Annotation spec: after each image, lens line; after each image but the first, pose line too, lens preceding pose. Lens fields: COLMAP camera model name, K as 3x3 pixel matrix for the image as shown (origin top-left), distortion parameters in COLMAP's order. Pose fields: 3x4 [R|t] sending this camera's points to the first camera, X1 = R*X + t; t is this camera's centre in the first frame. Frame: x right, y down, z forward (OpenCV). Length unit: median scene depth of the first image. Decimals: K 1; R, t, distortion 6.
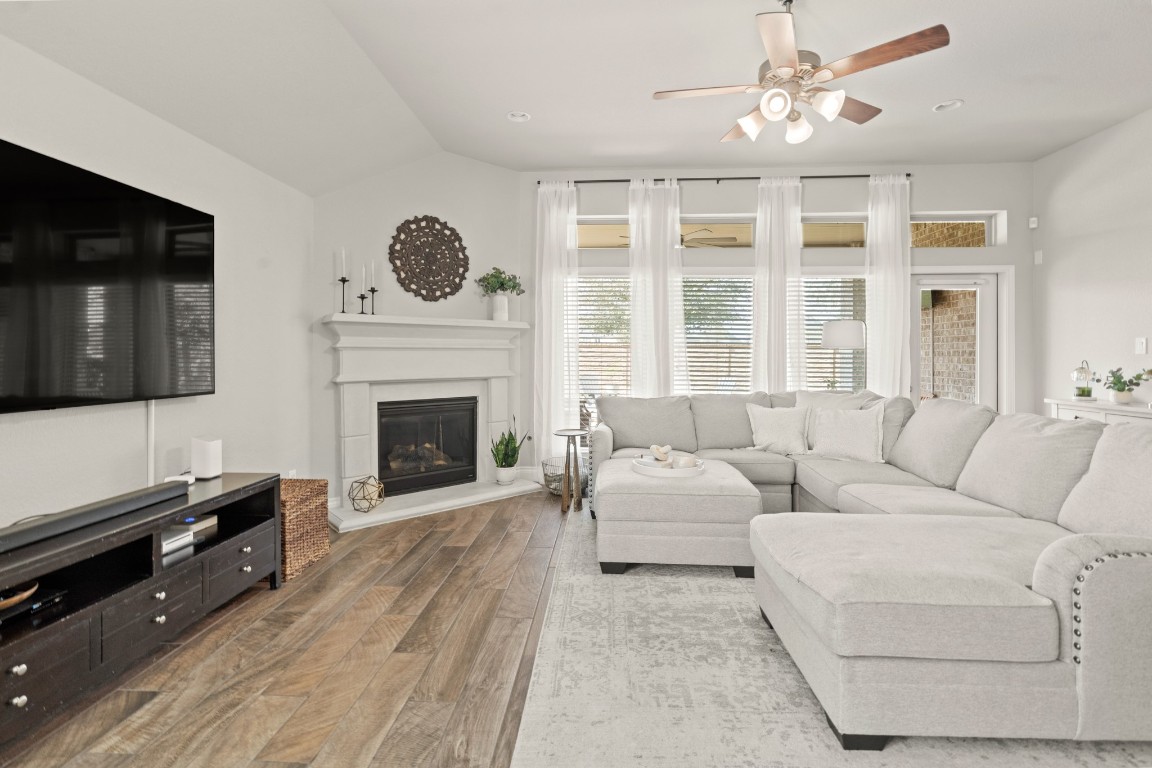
lens RADIAL K [[522.7, 0, 575.9], [0, 522.7, 359.2], [0, 0, 1]] dist [-0.004229, 0.000713]
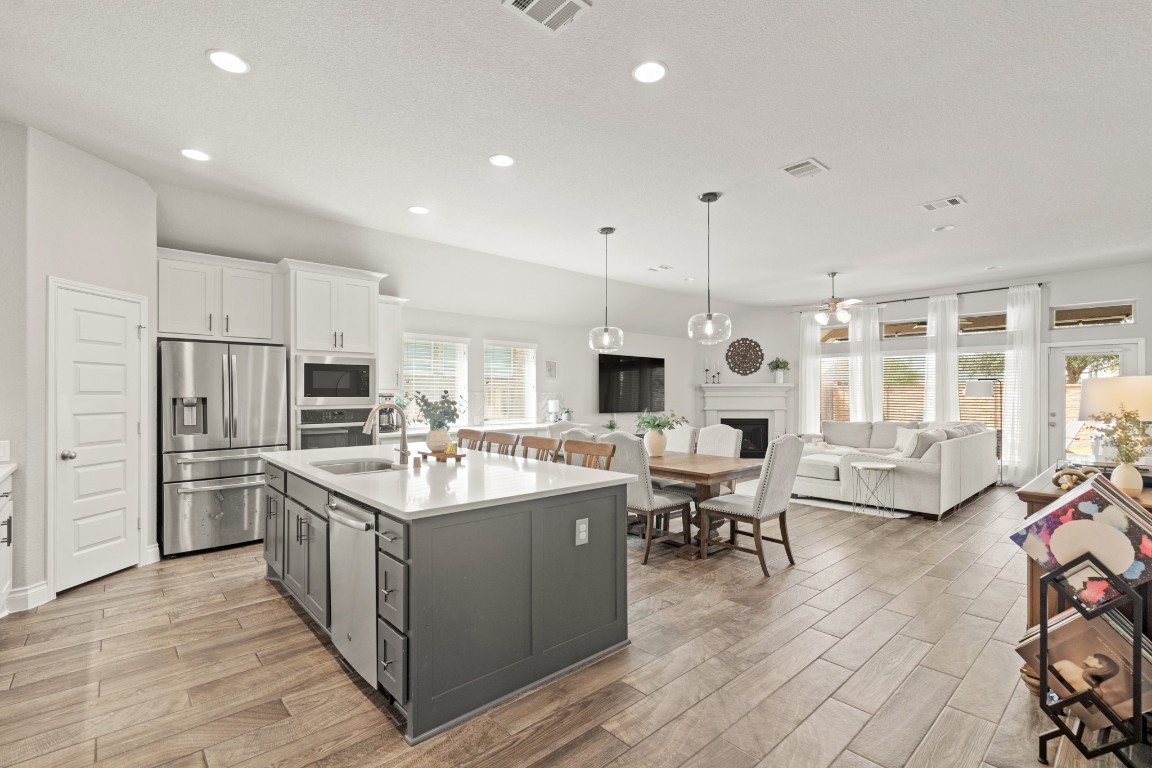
lens RADIAL K [[522.7, 0, 578.1], [0, 522.7, 392.4], [0, 0, 1]] dist [-0.004229, 0.000713]
pose [[0.712539, -0.000596, -0.701632, 0.868849], [-0.005497, 0.999964, -0.006432, -0.021022], [0.701611, 0.008440, 0.712510, -1.220535]]
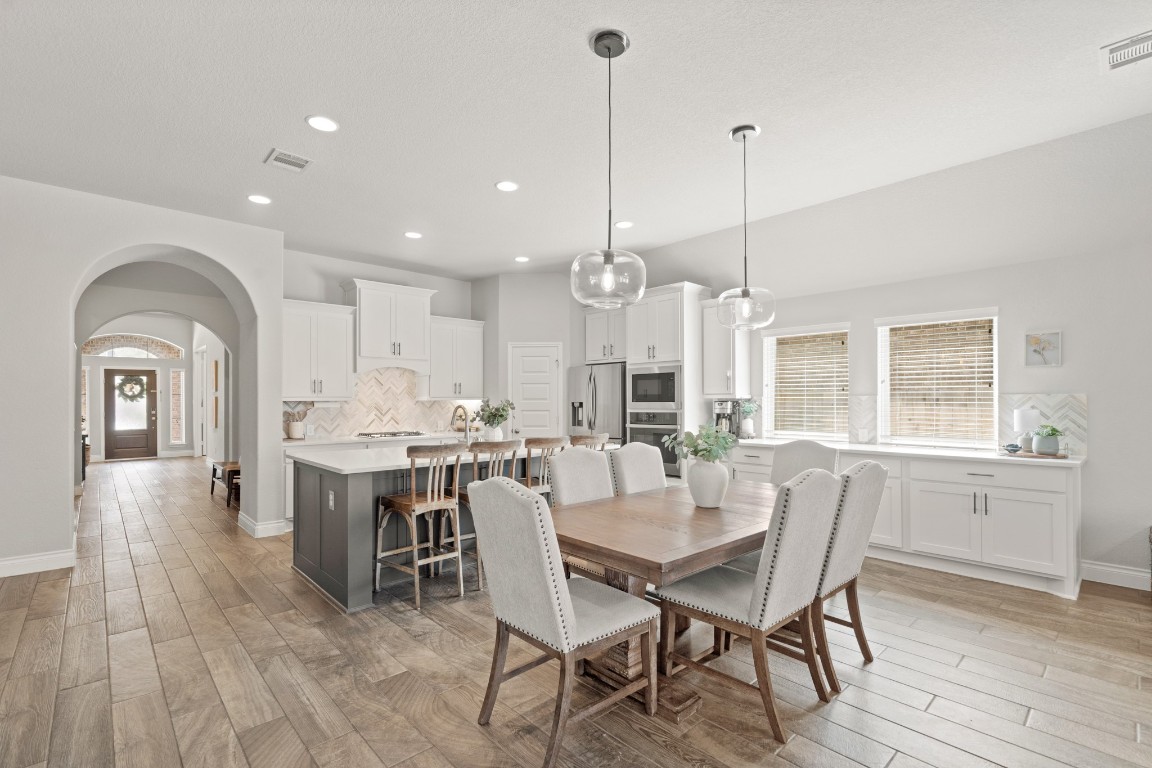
lens RADIAL K [[522.7, 0, 577.1], [0, 522.7, 403.8], [0, 0, 1]] dist [-0.004229, 0.000713]
pose [[-0.693173, 0.008365, -0.720723, 0.764990], [-0.000049, 0.999932, 0.011652, -0.025968], [0.720771, 0.008112, -0.693125, 0.102931]]
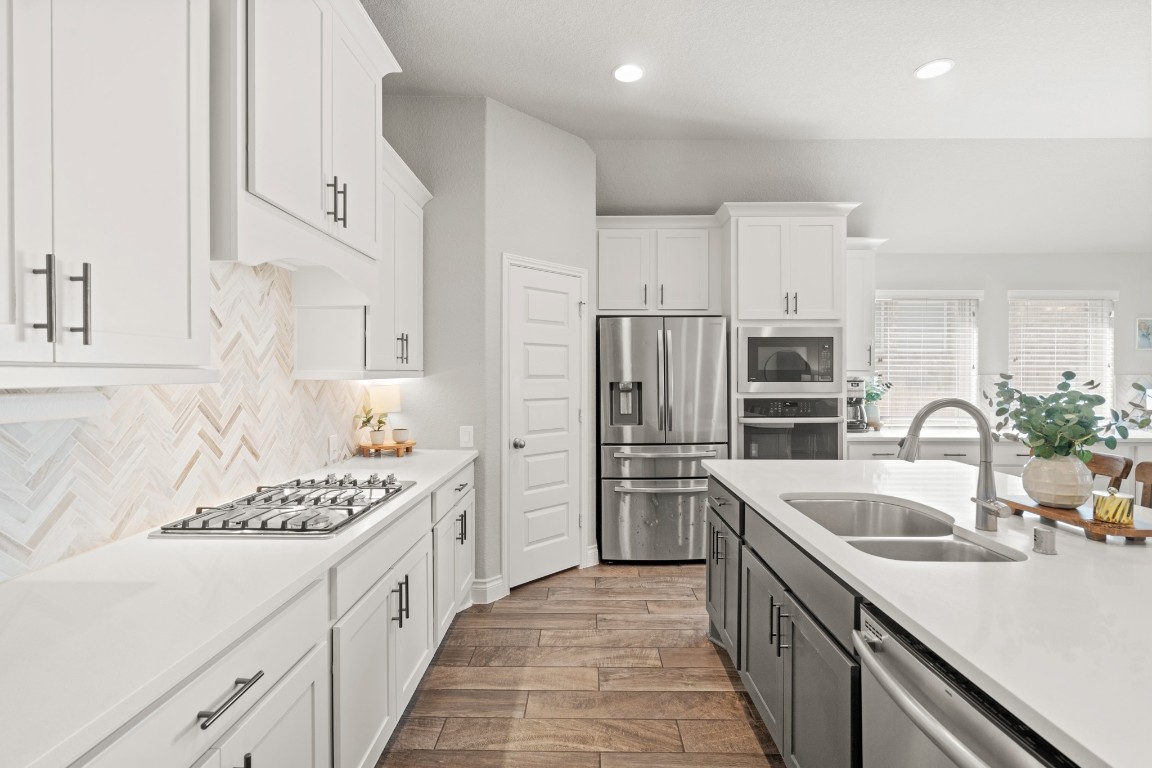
lens RADIAL K [[522.7, 0, 576.1], [0, 522.7, 379.8], [0, 0, 1]] dist [-0.004229, 0.000713]
pose [[0.041533, 0.008462, -0.999101, 0.480500], [-0.006804, 0.999943, 0.008187, -0.023433], [0.999114, 0.006458, 0.041588, -1.145192]]
